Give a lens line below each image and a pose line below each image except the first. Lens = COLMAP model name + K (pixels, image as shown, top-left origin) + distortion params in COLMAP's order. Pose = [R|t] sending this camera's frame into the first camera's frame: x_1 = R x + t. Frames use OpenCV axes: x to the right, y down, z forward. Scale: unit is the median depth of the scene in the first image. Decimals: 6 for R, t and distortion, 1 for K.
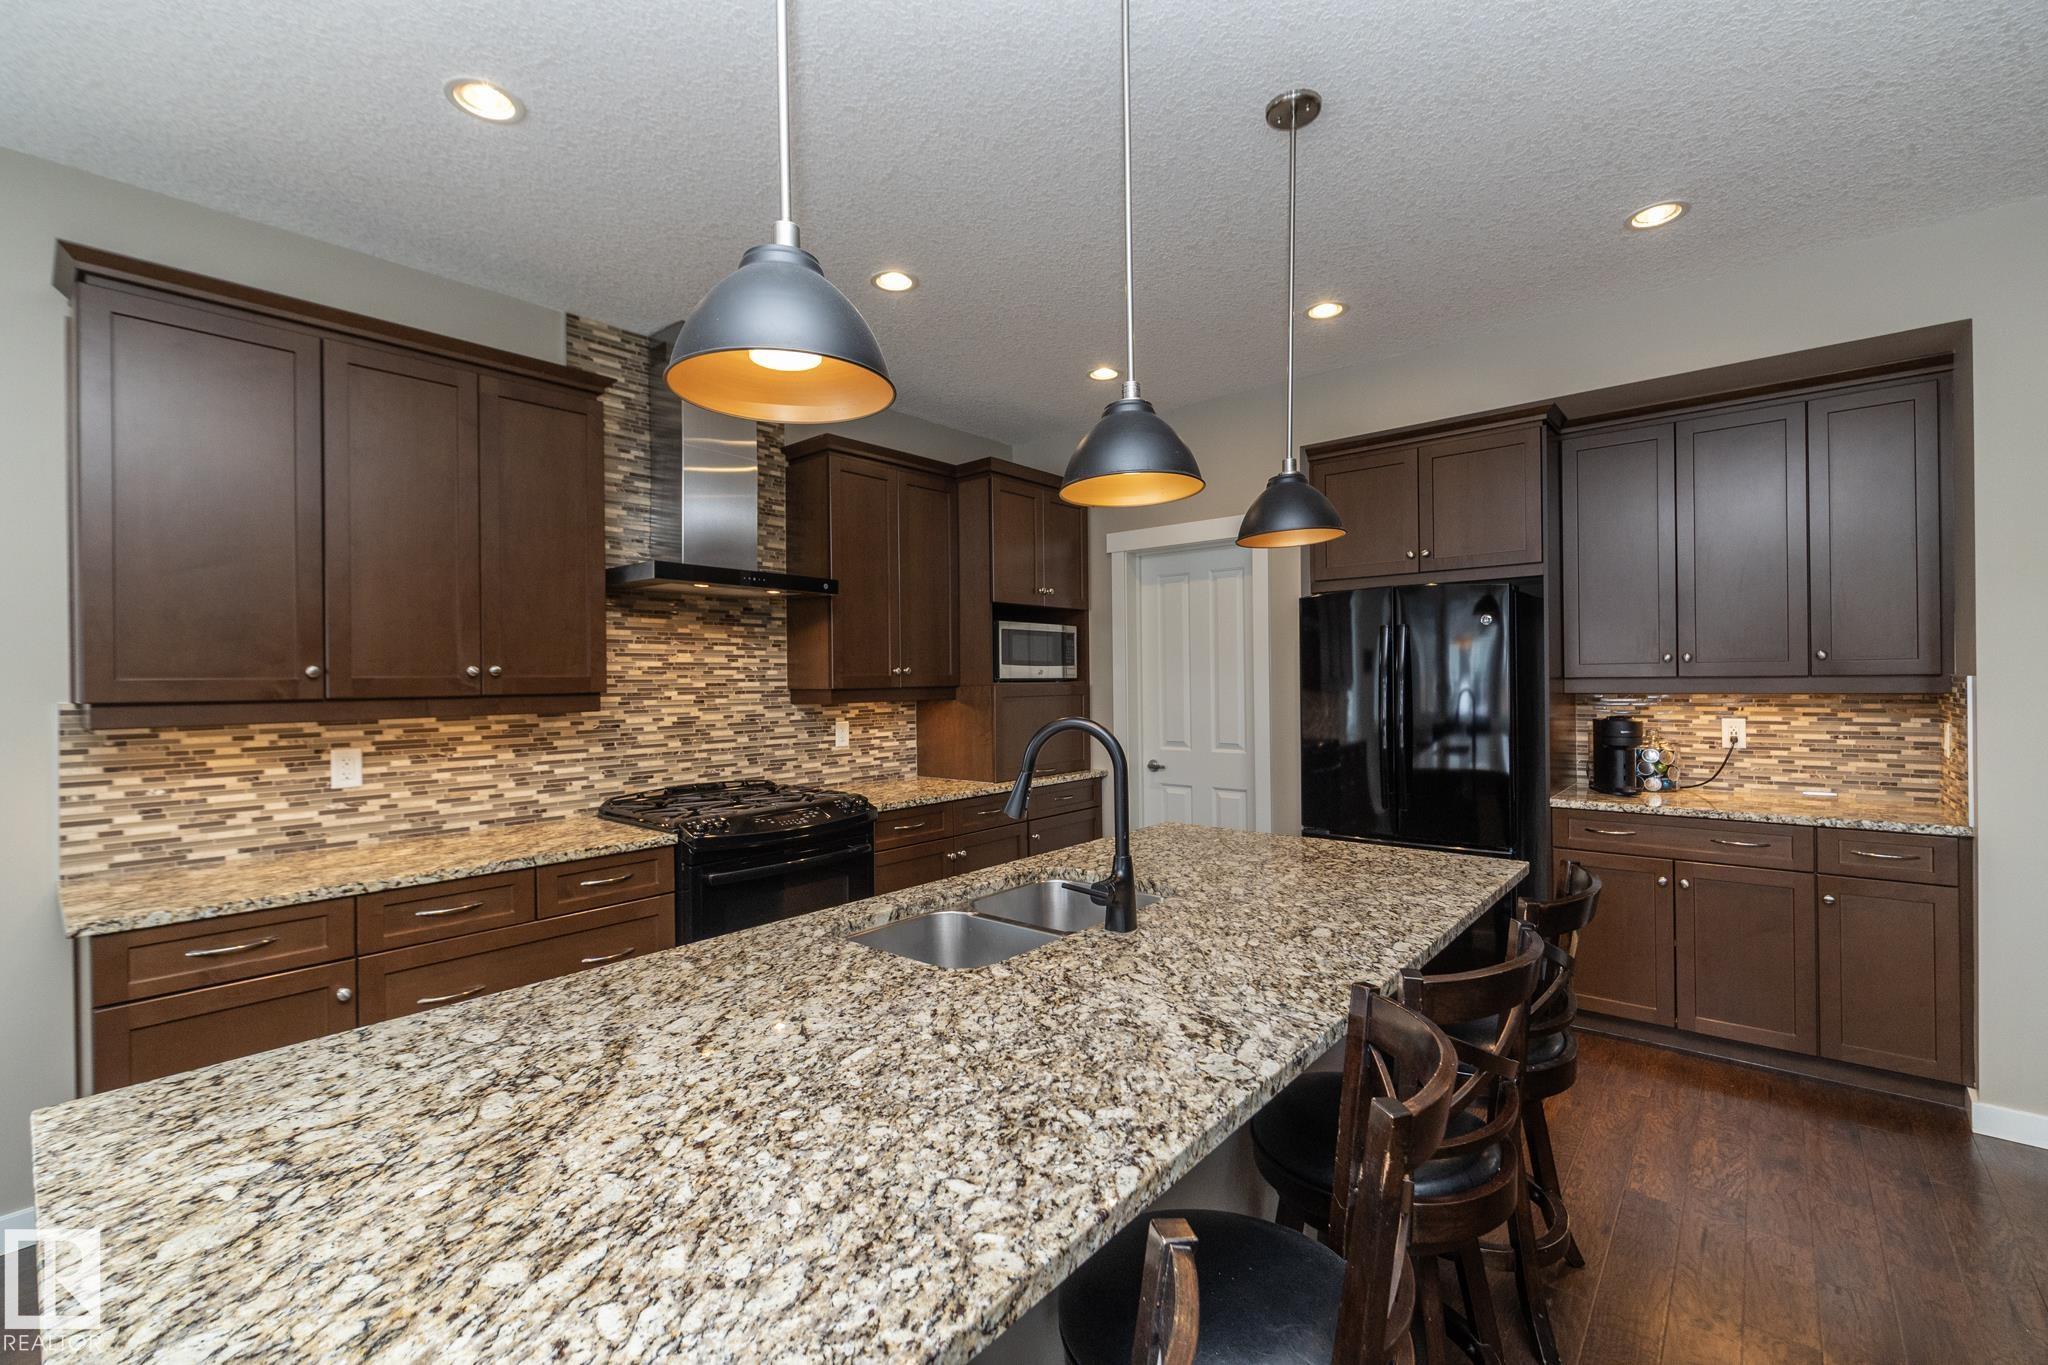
lens RADIAL K [[867.9, 0, 1022.5], [0, 867.9, 680.2], [0, 0, 1]] dist [-0.001389, -0.000776]
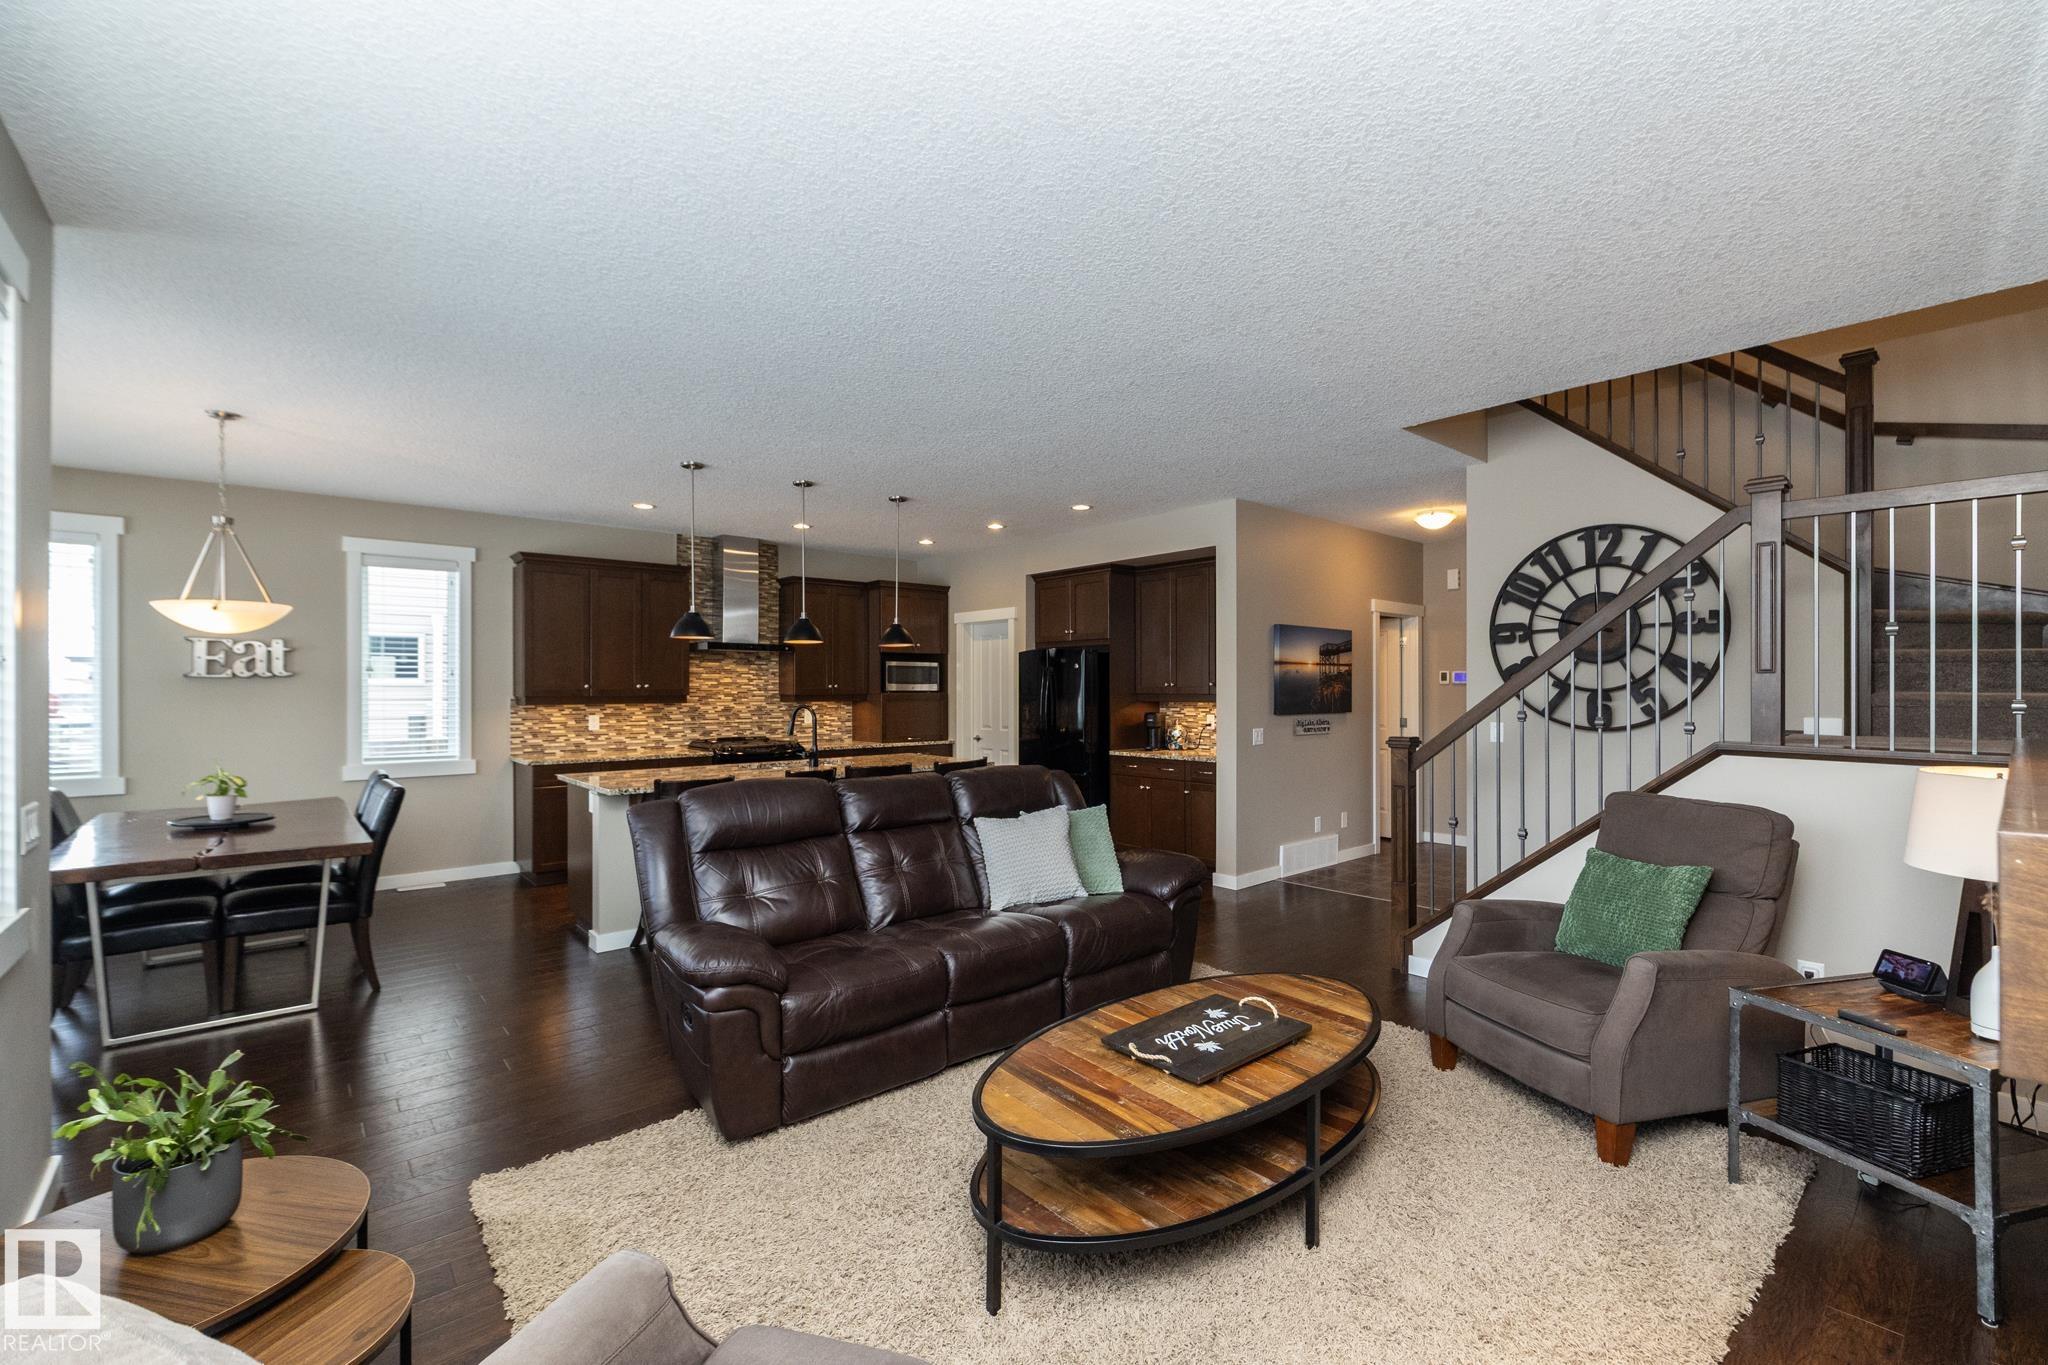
lens RADIAL K [[867.9, 0, 1024.7], [0, 867.9, 687.6], [0, 0, 1]] dist [-0.001389, -0.000776]
pose [[0.988706, 0.010548, -0.149496, 0.842226], [-0.010514, 0.999944, 0.001020, -0.020481], [0.149498, 0.000564, 0.988762, -1.310558]]
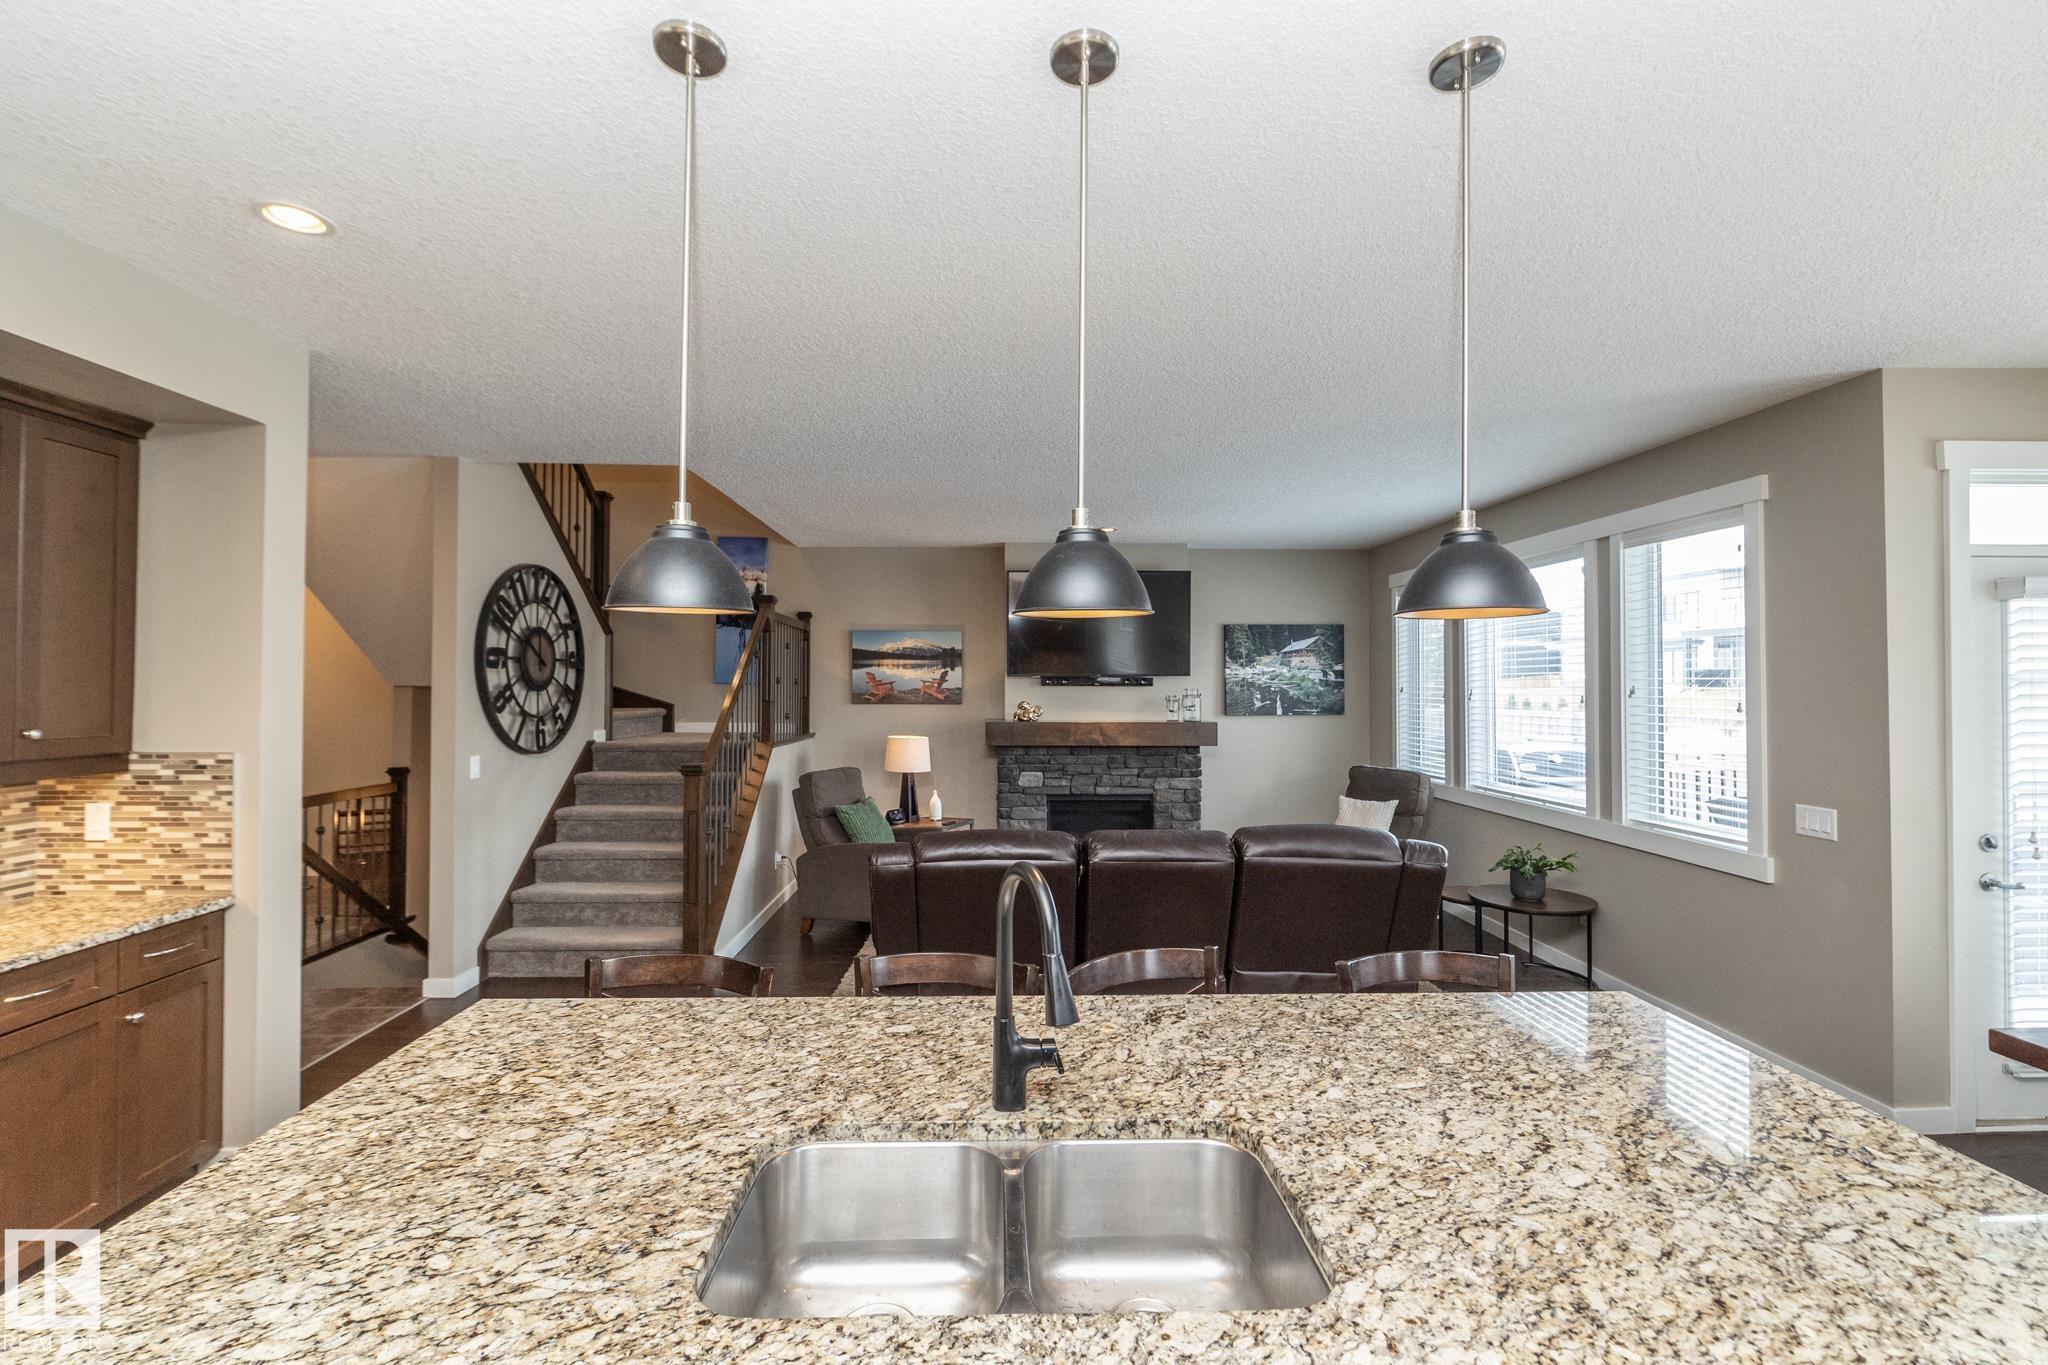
lens RADIAL K [[867.9, 0, 1013.3], [0, 867.9, 668.8], [0, 0, 1]] dist [-0.001389, -0.000776]
pose [[-0.669086, 0.025118, 0.742760, -0.309052], [0.007330, 0.999603, -0.027200, -0.066163], [-0.743149, -0.012755, -0.669005, 0.924352]]
